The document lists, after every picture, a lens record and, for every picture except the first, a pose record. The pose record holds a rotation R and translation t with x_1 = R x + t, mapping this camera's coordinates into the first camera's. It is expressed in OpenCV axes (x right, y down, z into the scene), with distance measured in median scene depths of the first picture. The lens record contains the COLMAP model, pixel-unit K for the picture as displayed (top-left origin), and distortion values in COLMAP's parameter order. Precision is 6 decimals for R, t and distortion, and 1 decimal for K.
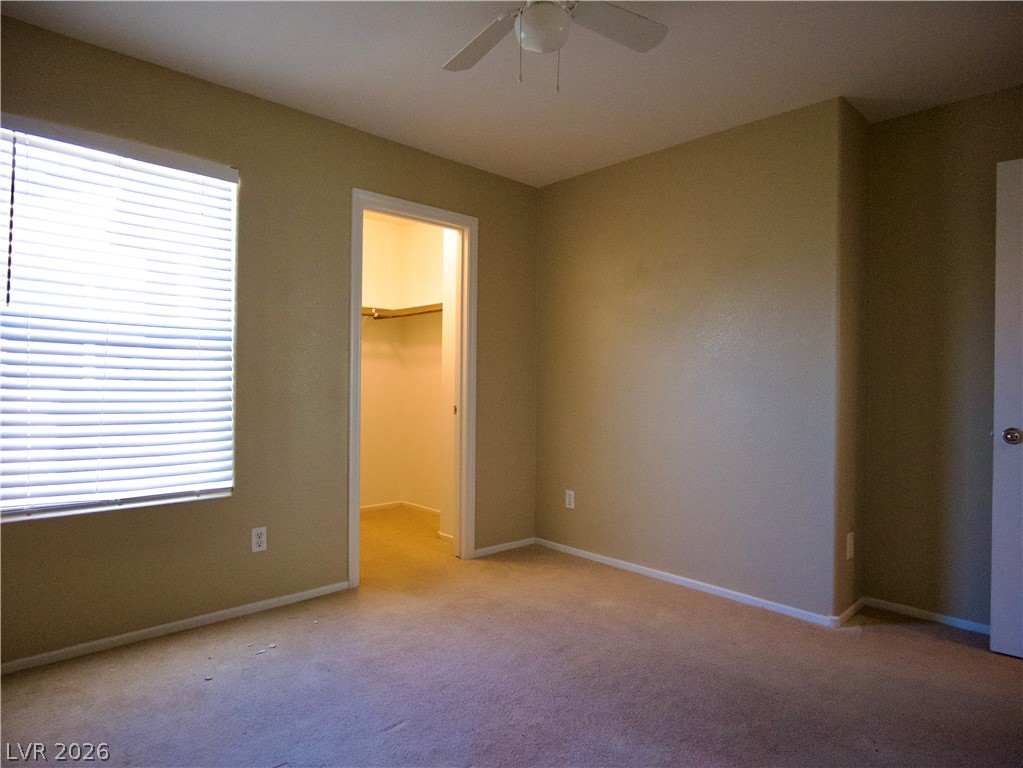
lens RADIAL K [[609.1, 0, 521.4], [0, 609.1, 384.1], [0, 0, 1]] dist [-0.033160, 0.015270]
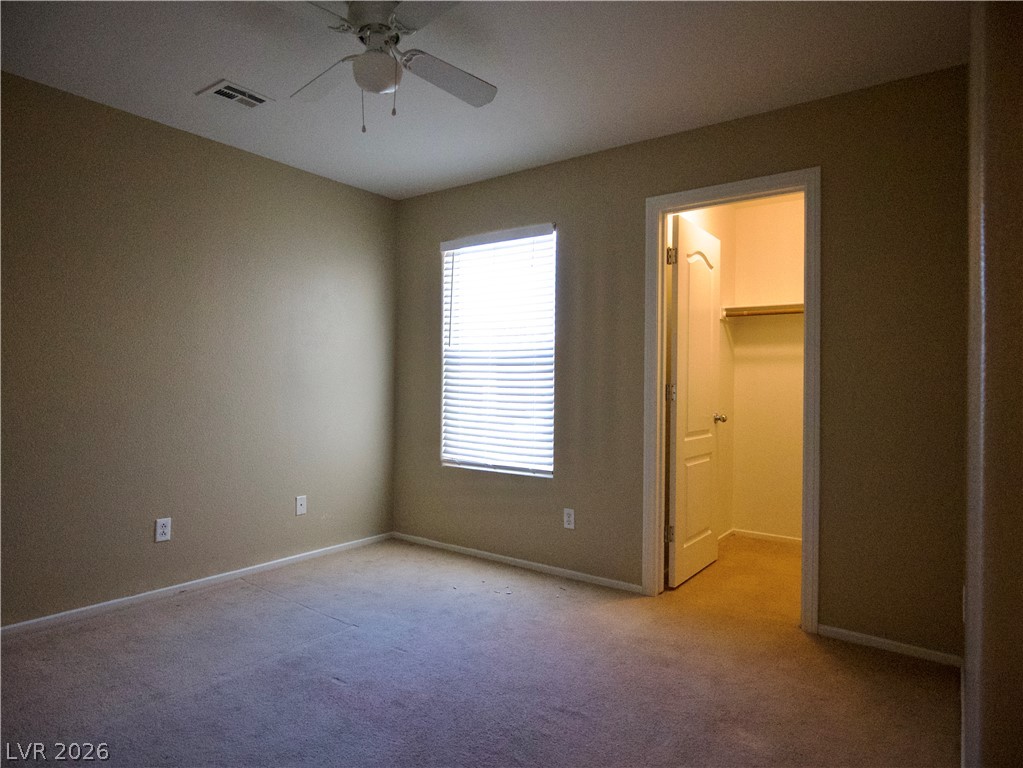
lens RADIAL K [[609.1, 0, 521.4], [0, 609.1, 384.1], [0, 0, 1]] dist [-0.033160, 0.015270]
pose [[0.167382, -0.007543, -0.985863, 0.780936], [-0.011727, 0.999885, -0.009641, -0.001173], [0.985822, 0.013175, 0.167274, 0.715974]]
